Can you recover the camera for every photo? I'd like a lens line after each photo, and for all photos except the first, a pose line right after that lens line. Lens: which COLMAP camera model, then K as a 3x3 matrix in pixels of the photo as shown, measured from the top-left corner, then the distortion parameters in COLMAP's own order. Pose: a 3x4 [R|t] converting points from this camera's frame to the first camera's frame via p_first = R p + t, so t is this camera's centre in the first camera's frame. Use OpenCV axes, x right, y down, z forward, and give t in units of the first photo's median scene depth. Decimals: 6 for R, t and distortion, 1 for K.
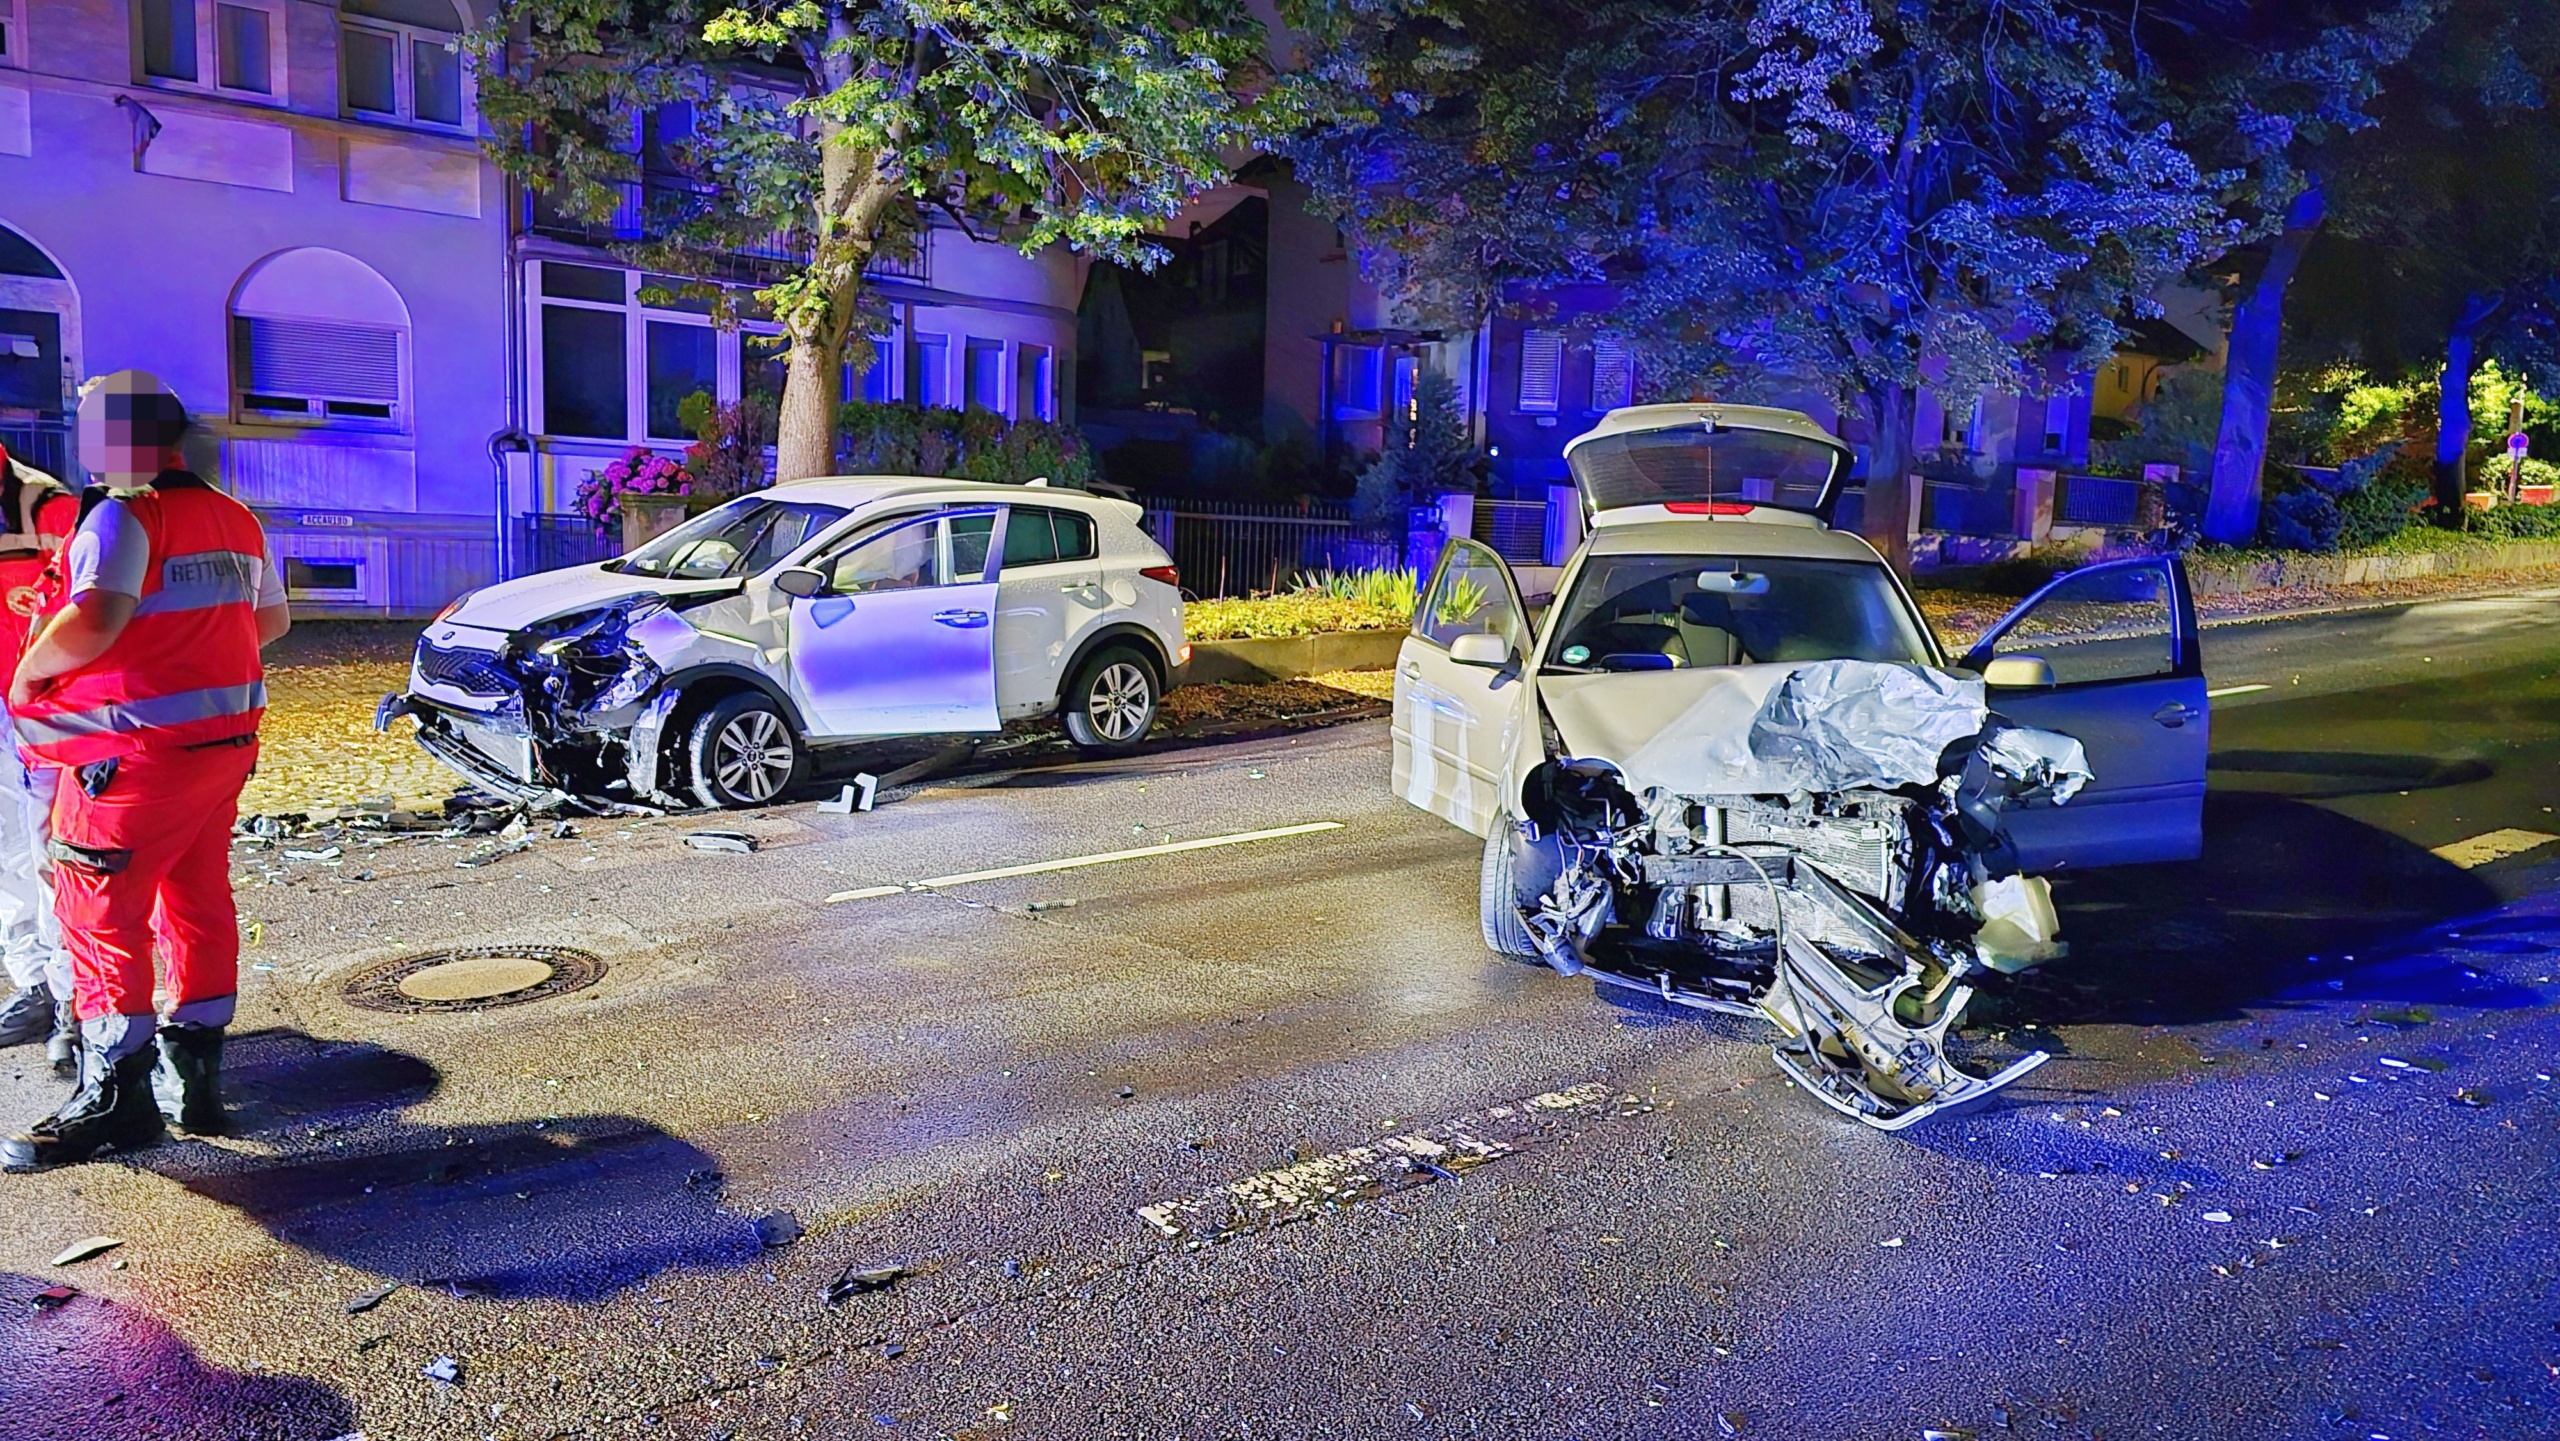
lens RADIAL K [[1689.5, 0, 1286.3], [0, 1689.5, 711.5], [0, 0, 1]] dist [0.073512, -0.063766]
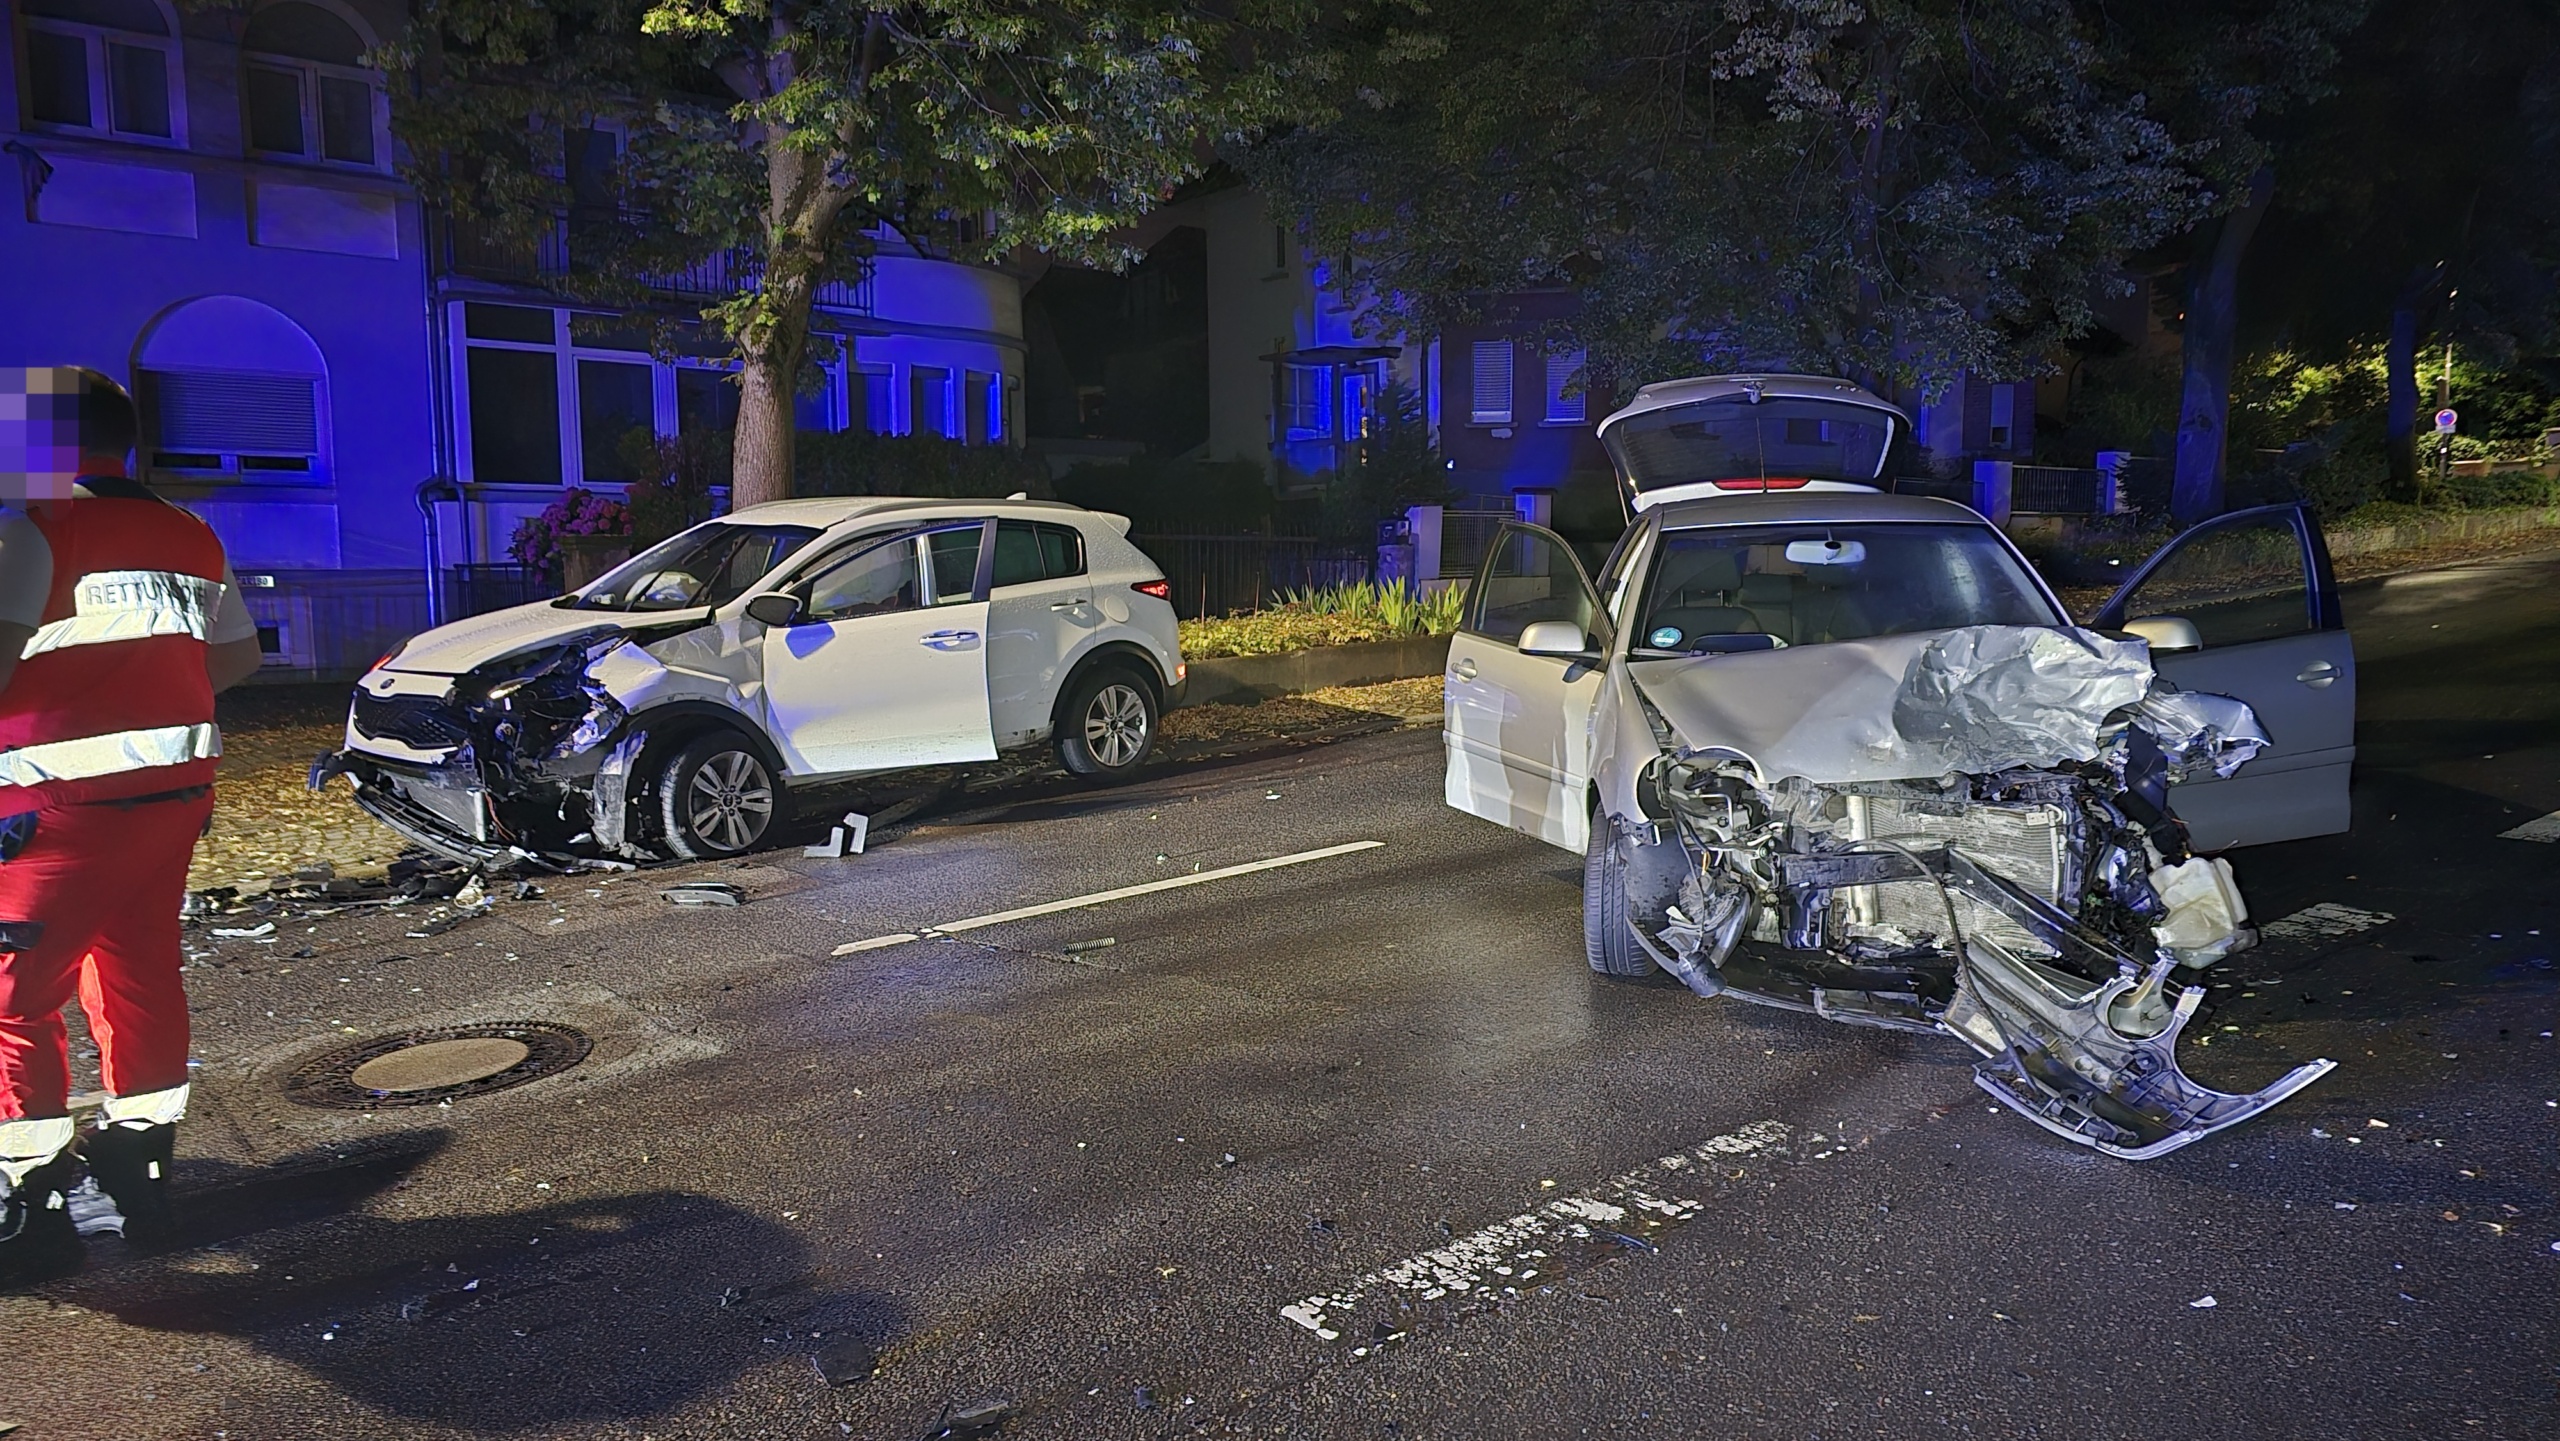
lens RADIAL K [[1689.5, 0, 1286.3], [0, 1689.5, 711.5], [0, 0, 1]] dist [0.073512, -0.063766]
pose [[0.998418, -0.045753, 0.032684, -0.038859], [0.046324, 0.998783, -0.016921, 0.007214], [-0.031870, 0.018409, 0.999322, 0.067961]]
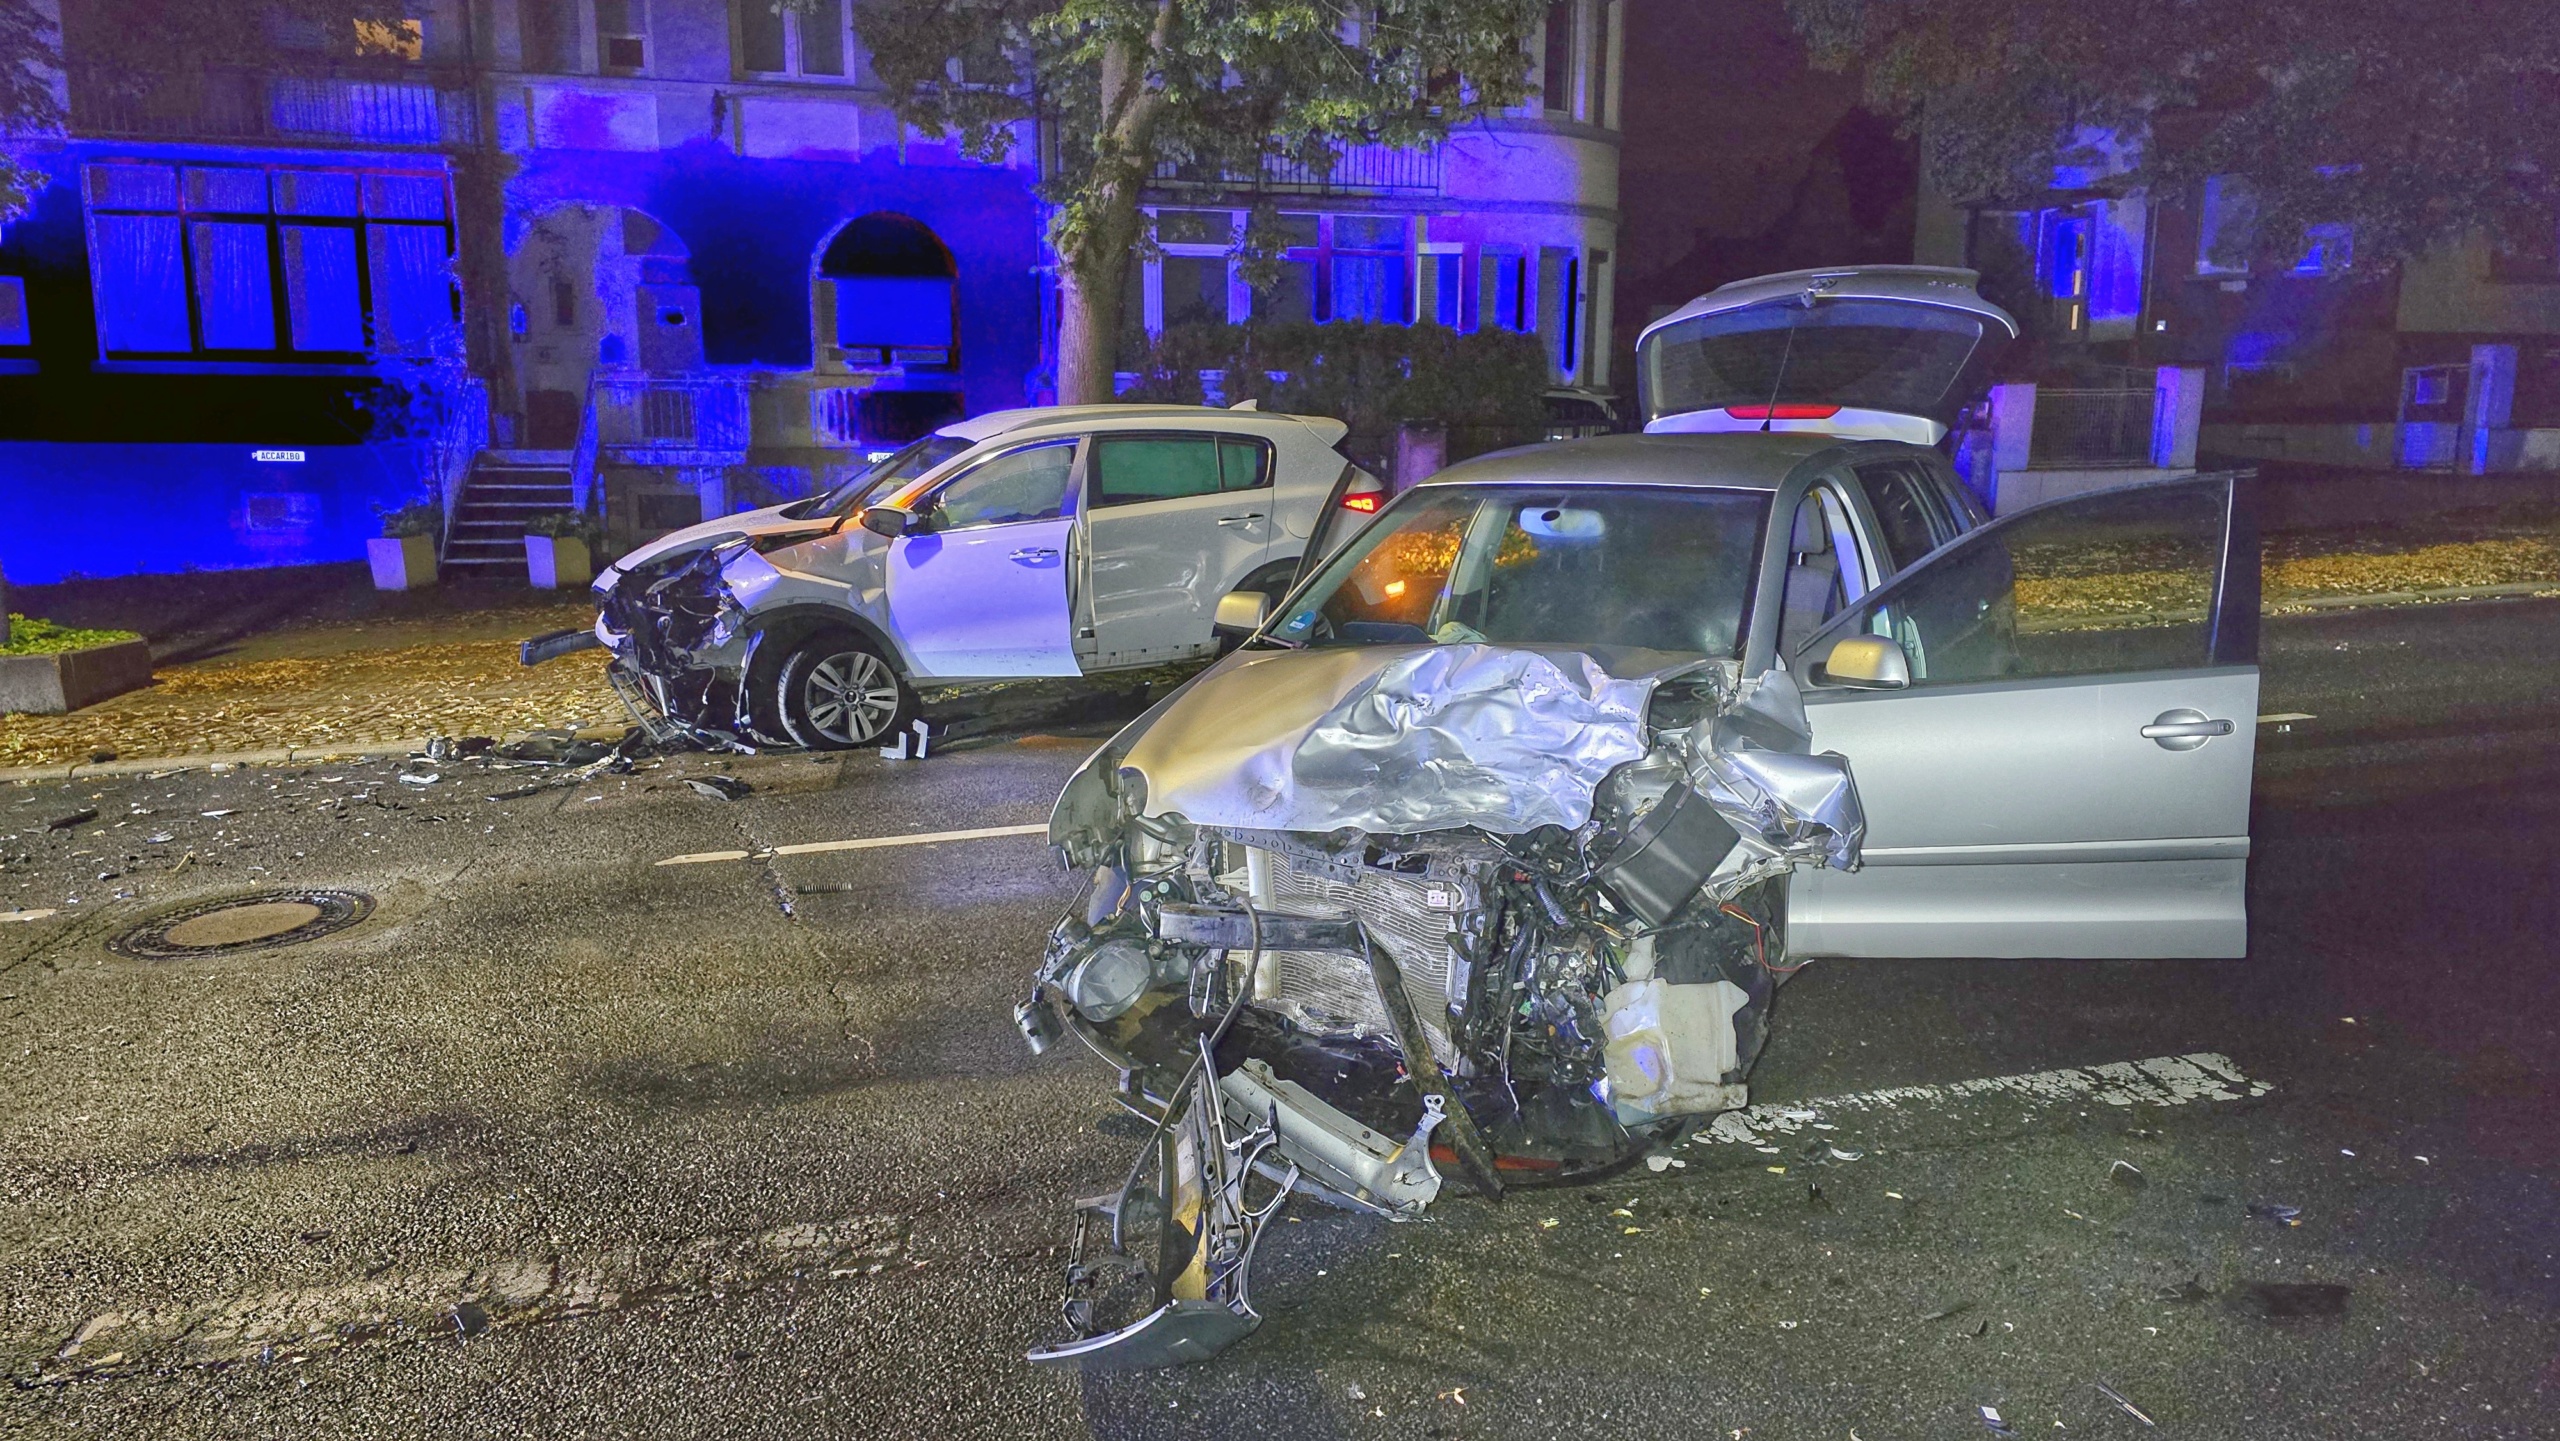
lens RADIAL K [[1689.5, 0, 1286.3], [0, 1689.5, 711.5], [0, 0, 1]] dist [0.073512, -0.063766]
pose [[0.907637, 0.036806, -0.418139, 0.310132], [-0.014705, 0.998325, 0.055956, -0.022794], [0.419498, -0.044639, 0.906658, 0.189438]]
